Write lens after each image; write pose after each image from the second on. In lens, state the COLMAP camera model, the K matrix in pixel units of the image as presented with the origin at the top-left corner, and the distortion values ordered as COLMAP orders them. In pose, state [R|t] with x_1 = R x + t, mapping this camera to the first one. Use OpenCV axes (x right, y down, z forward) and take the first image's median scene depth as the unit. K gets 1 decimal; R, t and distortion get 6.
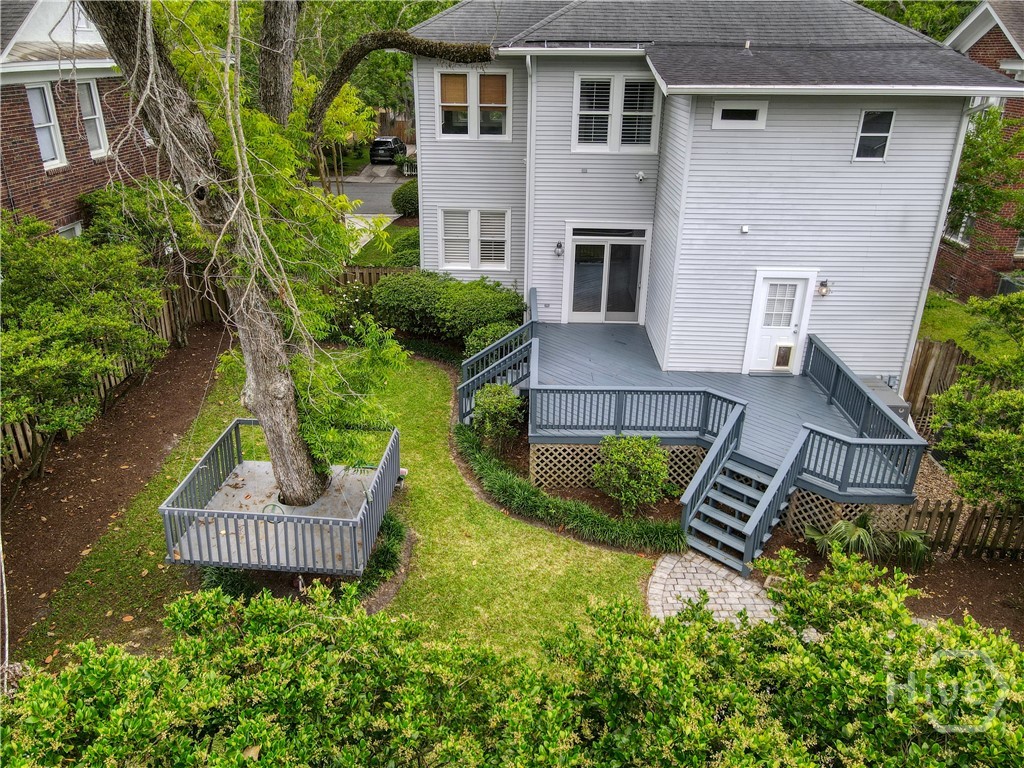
lens RADIAL K [[738.6, 0, 507.9], [0, 738.6, 383.3], [0, 0, 1]] dist [0.010339, 0.017702]
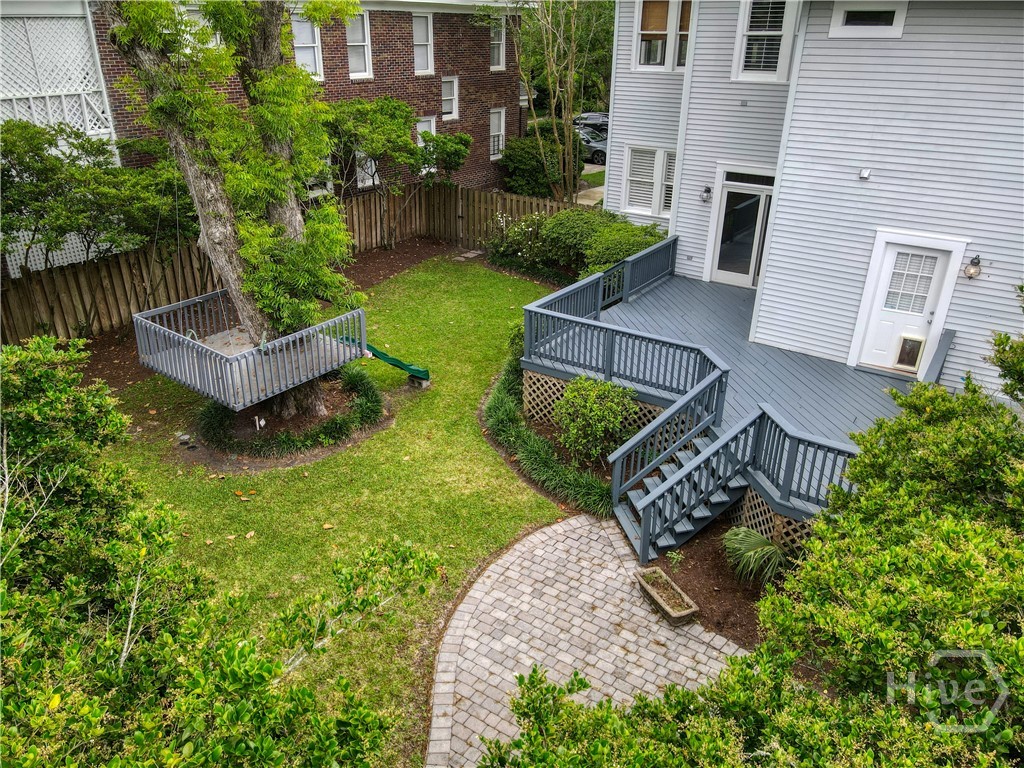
lens RADIAL K [[738.6, 0, 514.8], [0, 738.6, 381.9], [0, 0, 1]] dist [0.010339, 0.017702]
pose [[0.838430, 0.231386, -0.493453, 0.435695], [-0.222733, 0.971814, 0.077248, 0.023872], [0.497419, 0.045142, 0.866335, 0.152957]]
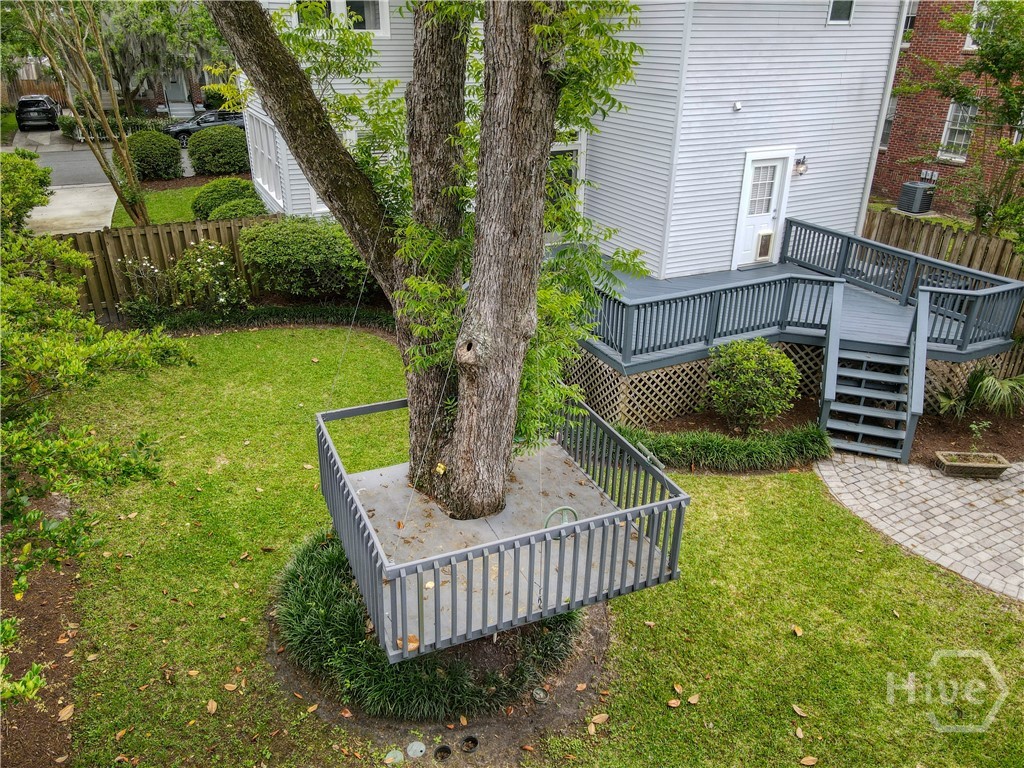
lens RADIAL K [[738.6, 0, 505.3], [0, 738.6, 382.4], [0, 0, 1]] dist [0.010339, 0.017702]
pose [[0.891655, -0.200613, 0.405839, -0.363014], [0.188034, 0.979585, 0.071103, 0.005802], [-0.411818, 0.012912, 0.911175, 0.284939]]
